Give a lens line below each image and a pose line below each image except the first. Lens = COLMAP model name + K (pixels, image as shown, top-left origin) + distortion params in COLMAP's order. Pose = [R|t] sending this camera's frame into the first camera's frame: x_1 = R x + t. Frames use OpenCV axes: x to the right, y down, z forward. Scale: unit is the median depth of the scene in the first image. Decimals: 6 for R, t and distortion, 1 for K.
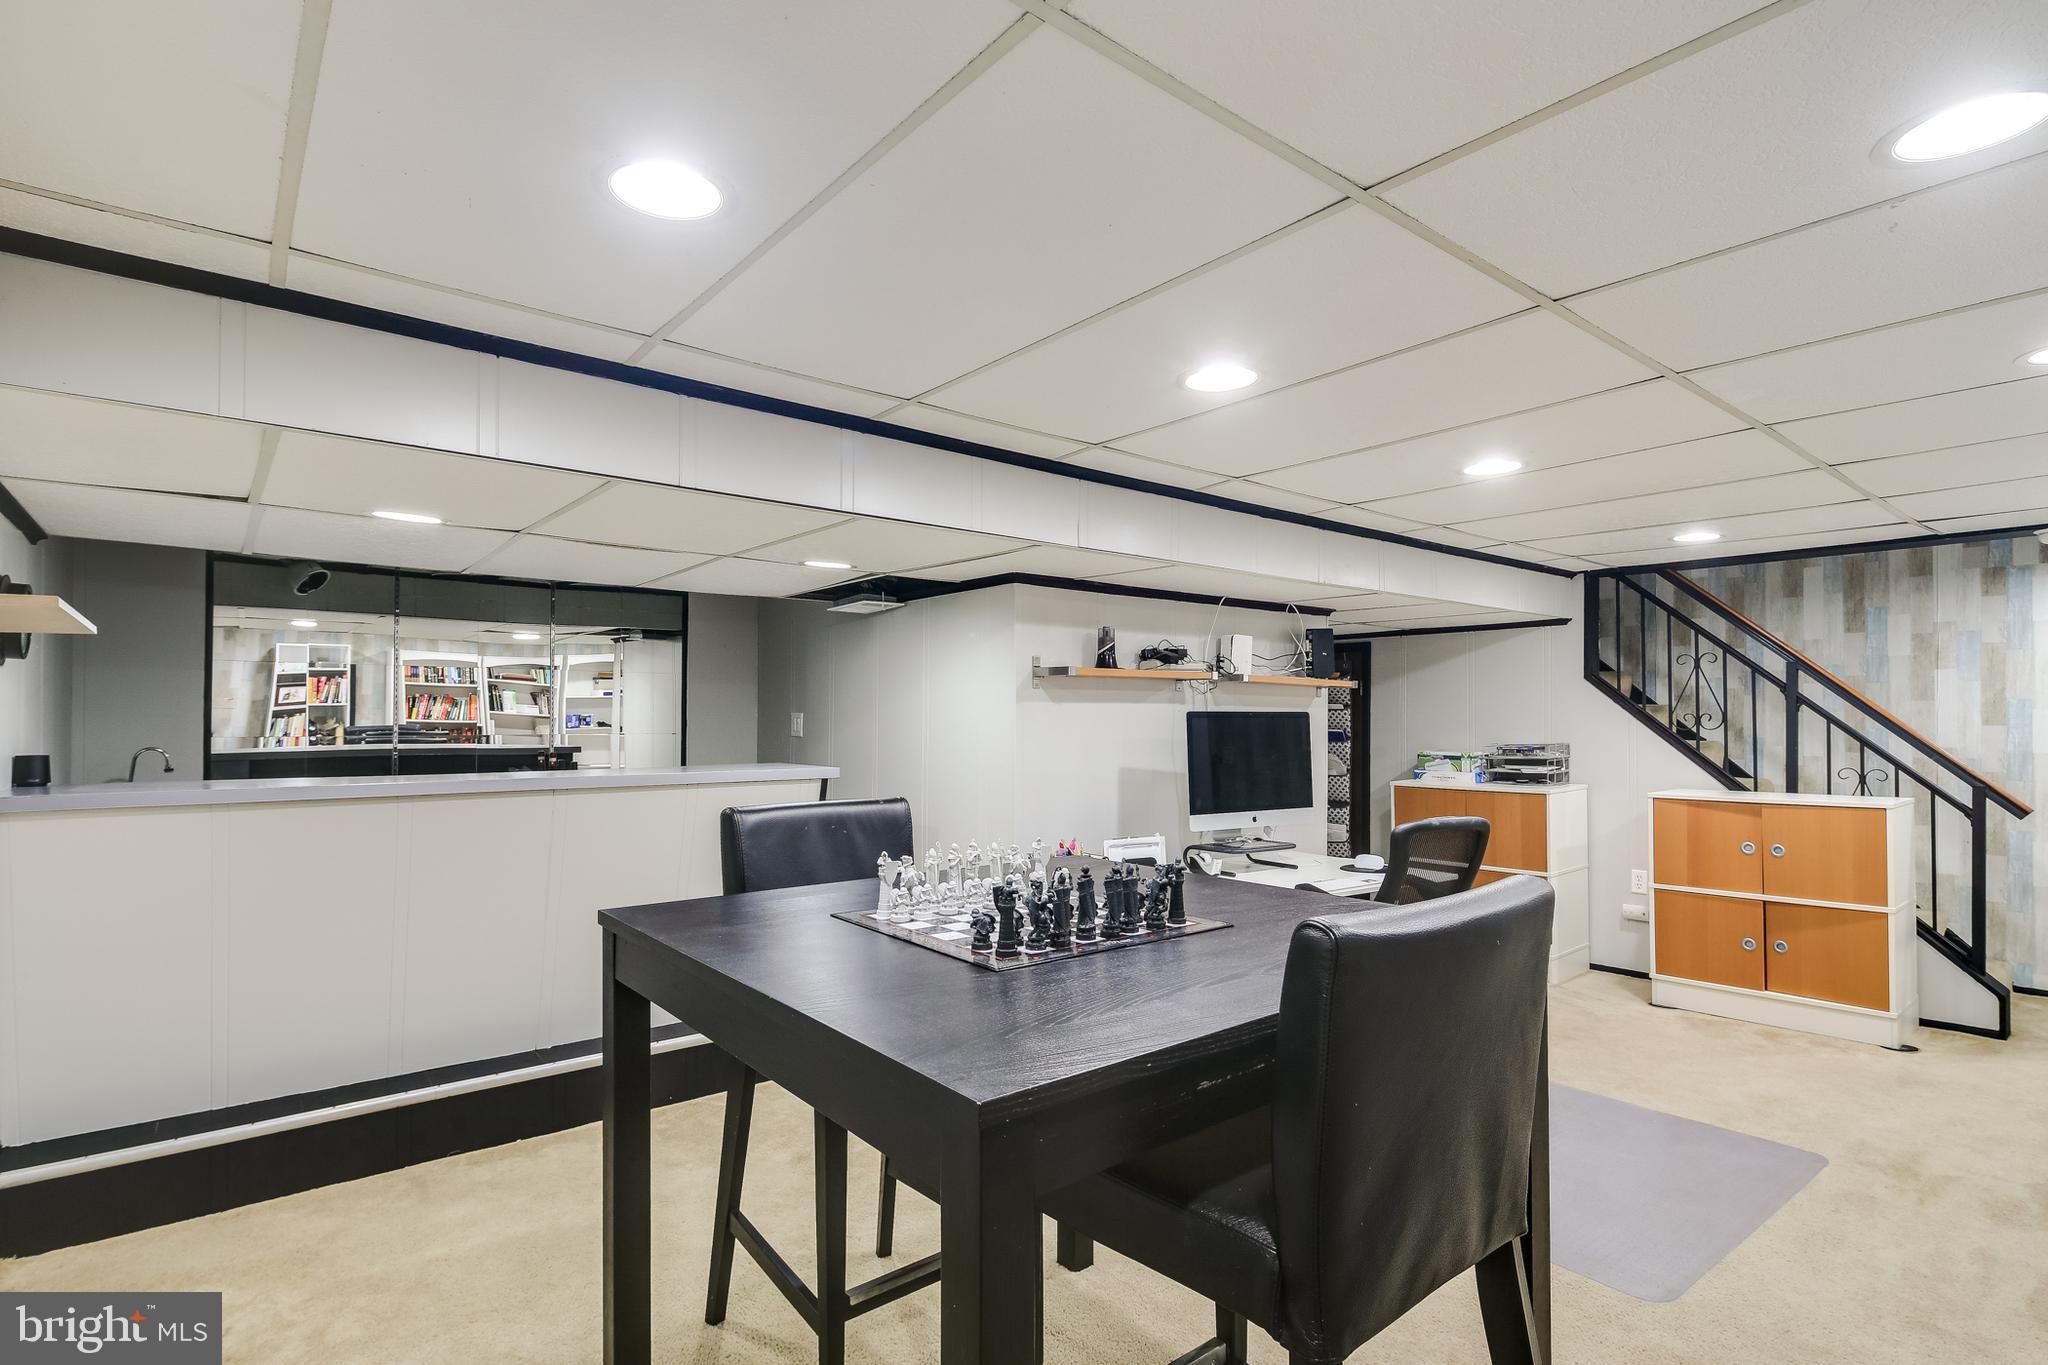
lens RADIAL K [[996.5, 0, 1028.4], [0, 996.5, 701.9], [0, 0, 1]] dist [0.004984, -0.004923]
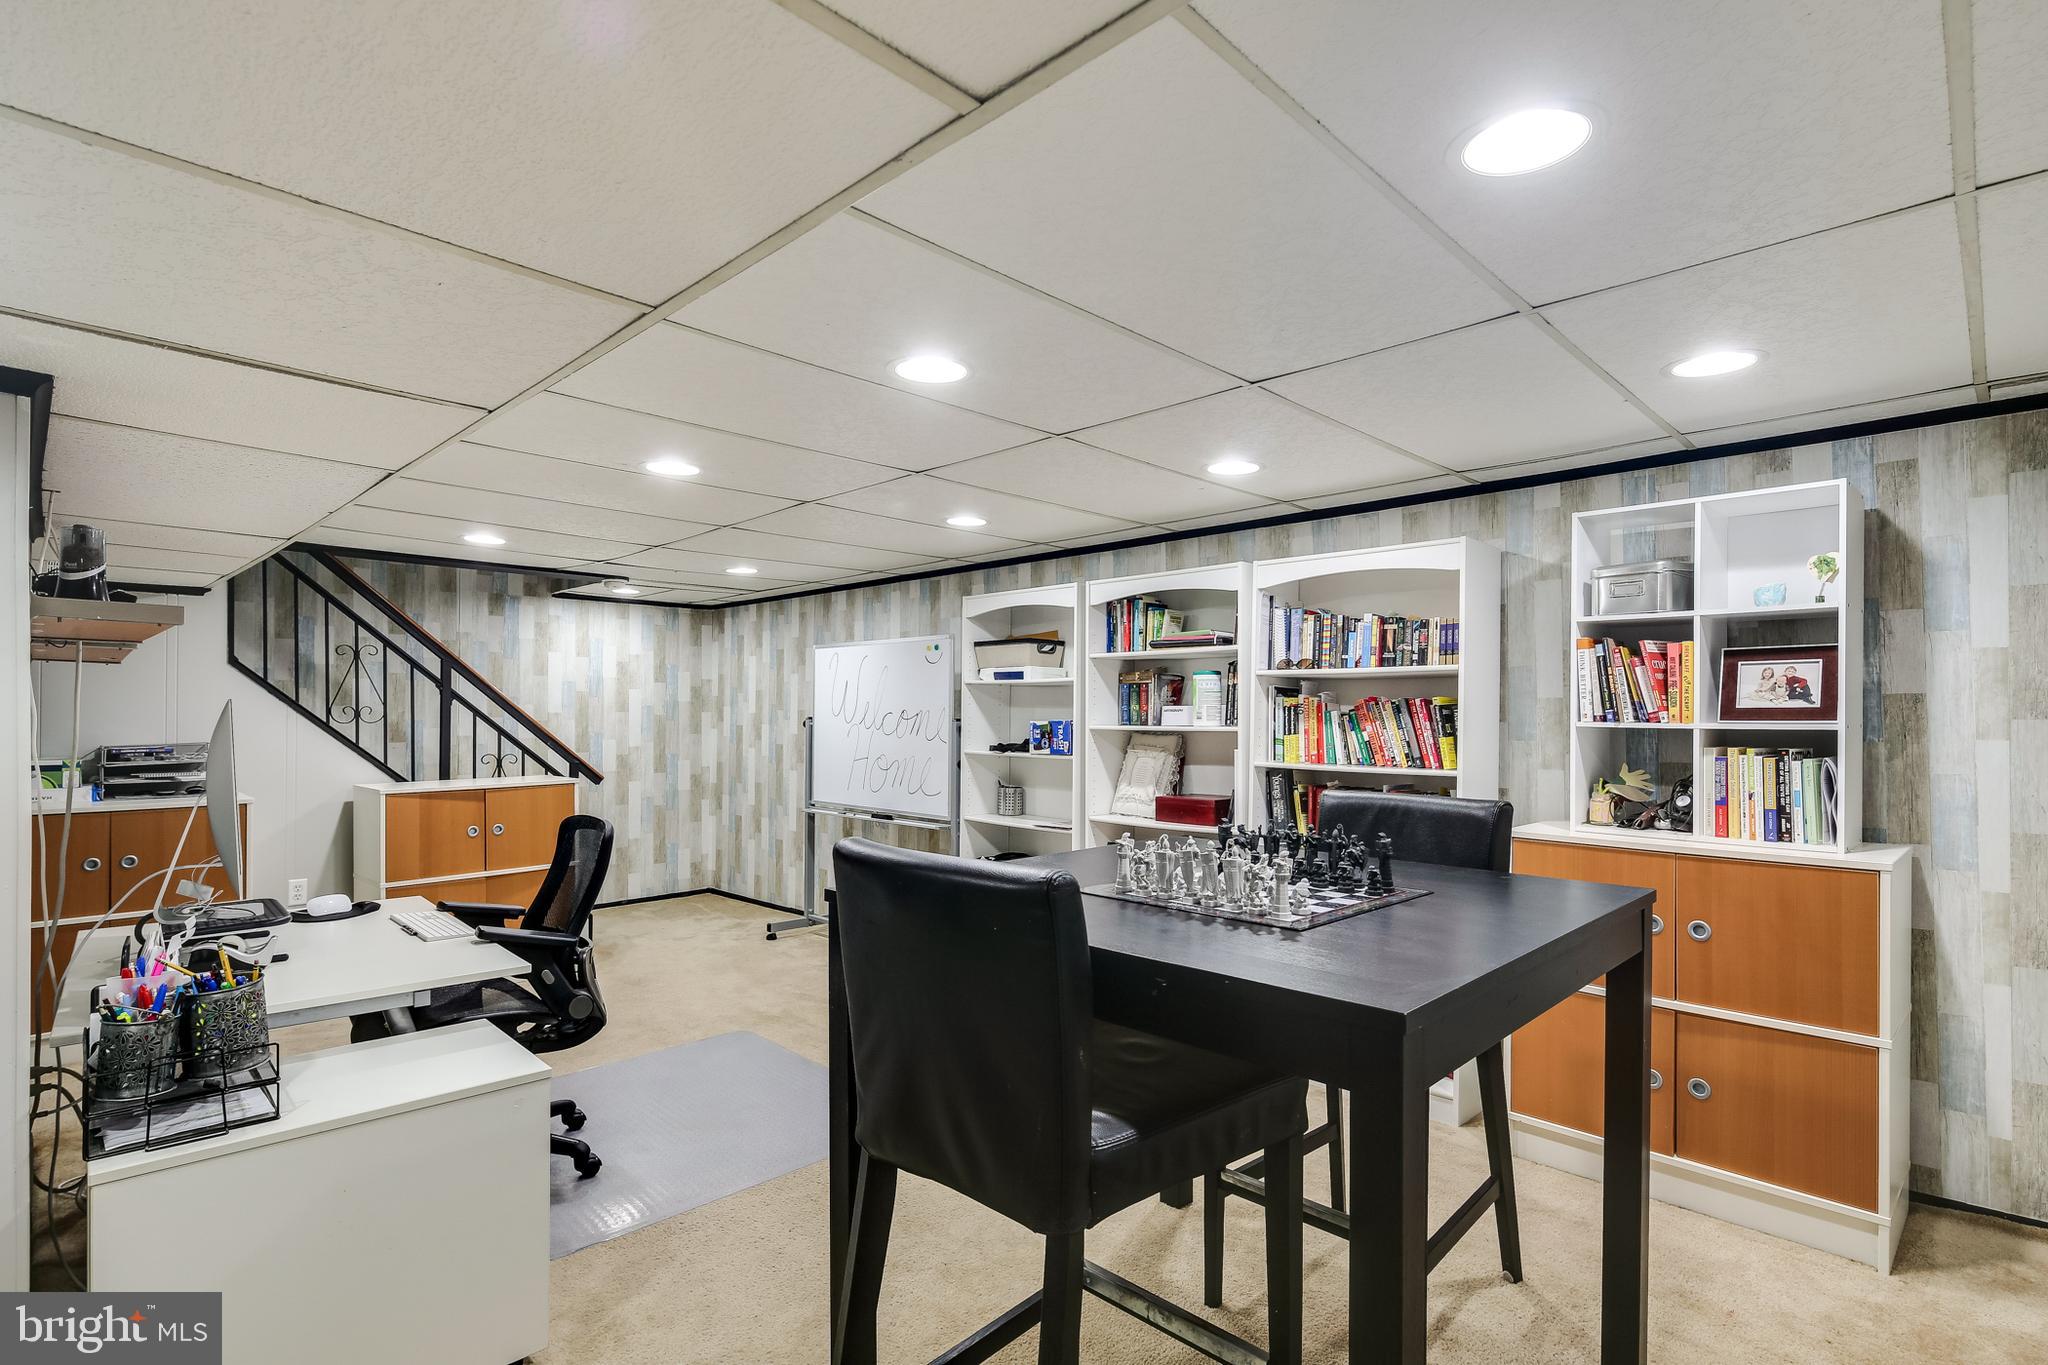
lens RADIAL K [[996.5, 0, 1022.2], [0, 996.5, 689.6], [0, 0, 1]] dist [0.004984, -0.004923]
pose [[-0.114372, 0.021489, 0.993206, -0.397418], [-0.017990, 0.999557, -0.023698, 0.006849], [-0.993275, -0.020578, -0.113935, 0.498502]]
